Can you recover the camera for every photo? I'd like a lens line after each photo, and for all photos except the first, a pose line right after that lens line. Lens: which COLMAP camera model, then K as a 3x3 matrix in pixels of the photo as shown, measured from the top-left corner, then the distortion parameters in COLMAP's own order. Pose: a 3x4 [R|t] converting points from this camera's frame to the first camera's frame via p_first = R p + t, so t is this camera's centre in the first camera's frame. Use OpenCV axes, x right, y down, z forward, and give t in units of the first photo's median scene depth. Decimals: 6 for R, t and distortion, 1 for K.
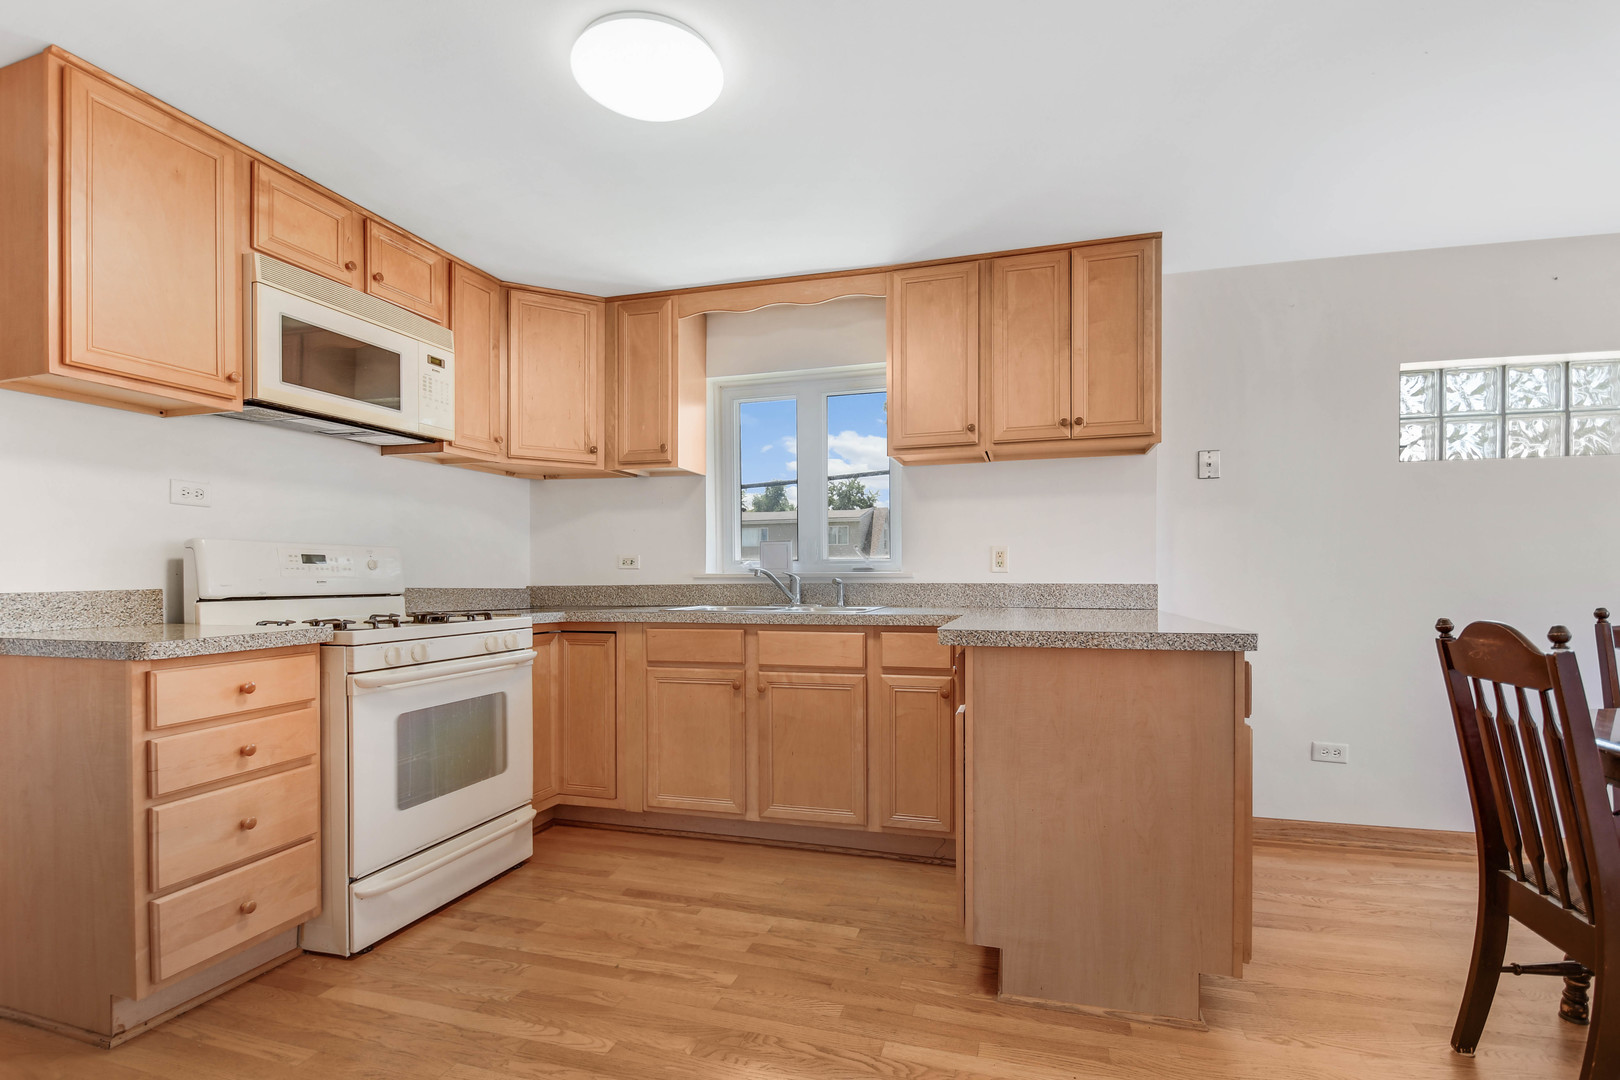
lens RADIAL K [[739.8, 0, 828.1], [0, 739.8, 585.8], [0, 0, 1]] dist [-0.006301, -0.012194]
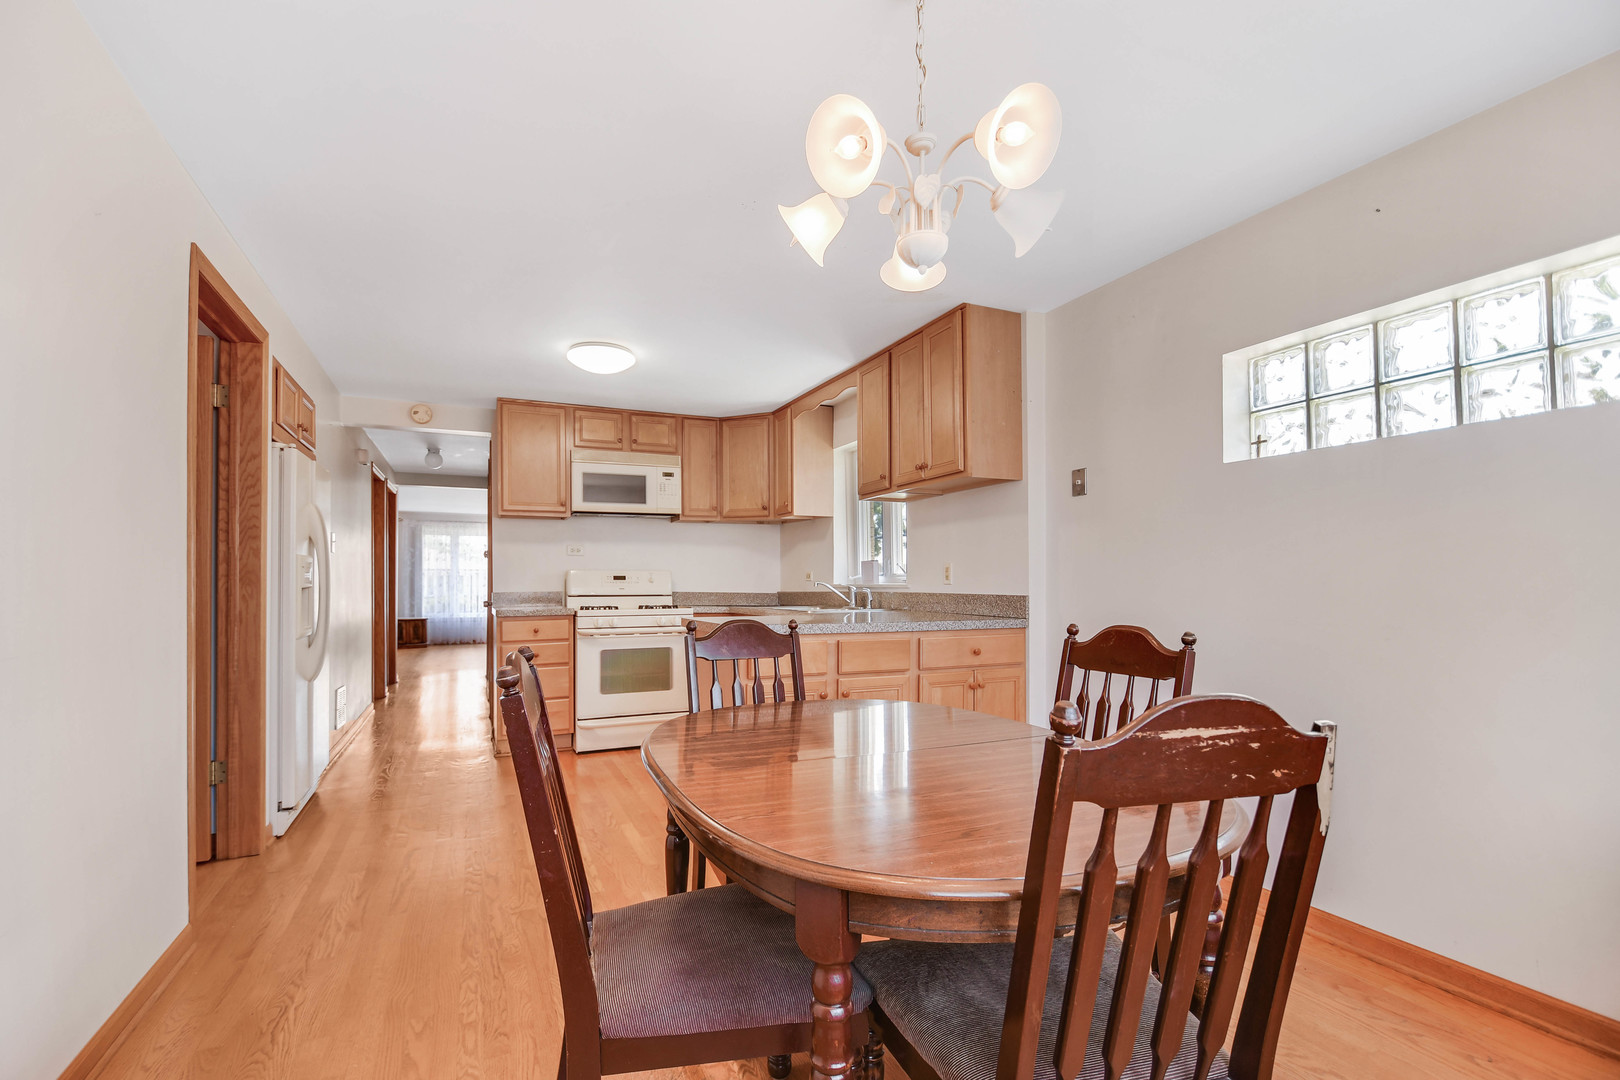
lens RADIAL K [[739.8, 0, 813.7], [0, 739.8, 566.2], [0, 0, 1]] dist [-0.006301, -0.012194]
pose [[0.649568, -0.016366, -0.760127, 1.164124], [-0.008436, 0.999552, -0.028729, -0.012403], [0.760256, 0.025074, 0.649139, 0.039037]]
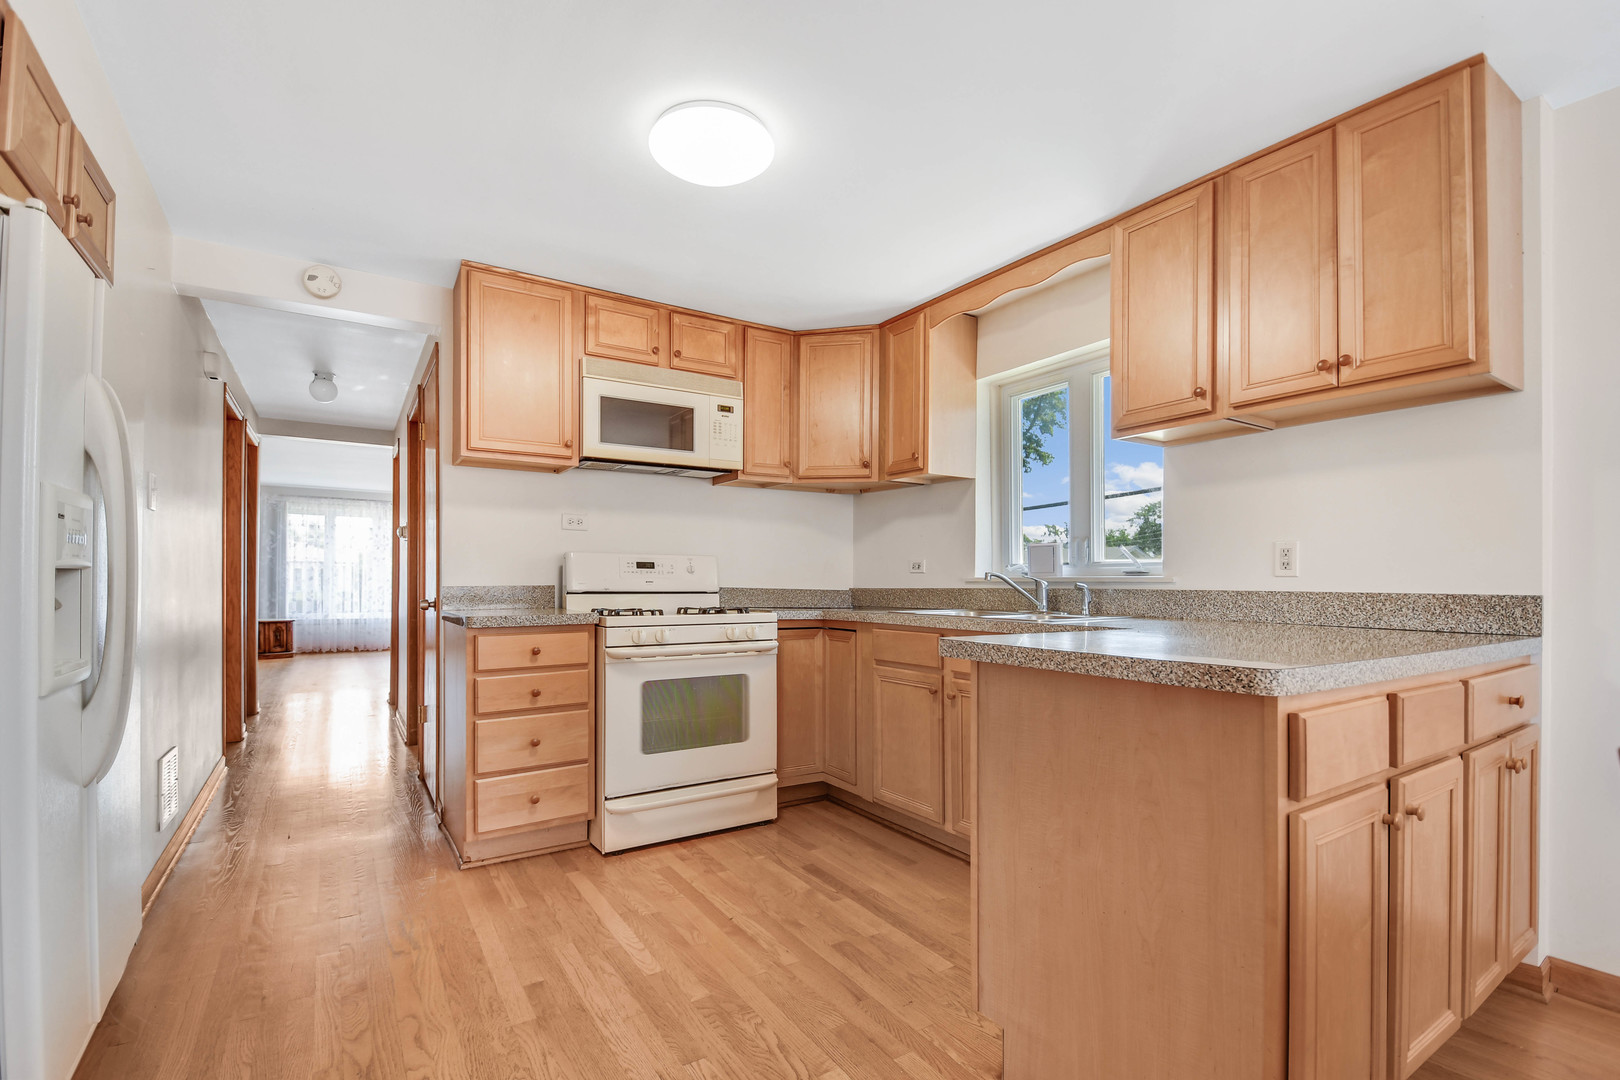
lens RADIAL K [[739.8, 0, 818.3], [0, 739.8, 569.2], [0, 0, 1]] dist [-0.006301, -0.012194]
pose [[0.756496, -0.004613, -0.653983, 0.411611], [-0.015256, 0.999579, -0.024699, 0.000027], [0.653821, 0.028662, 0.756106, 0.149813]]
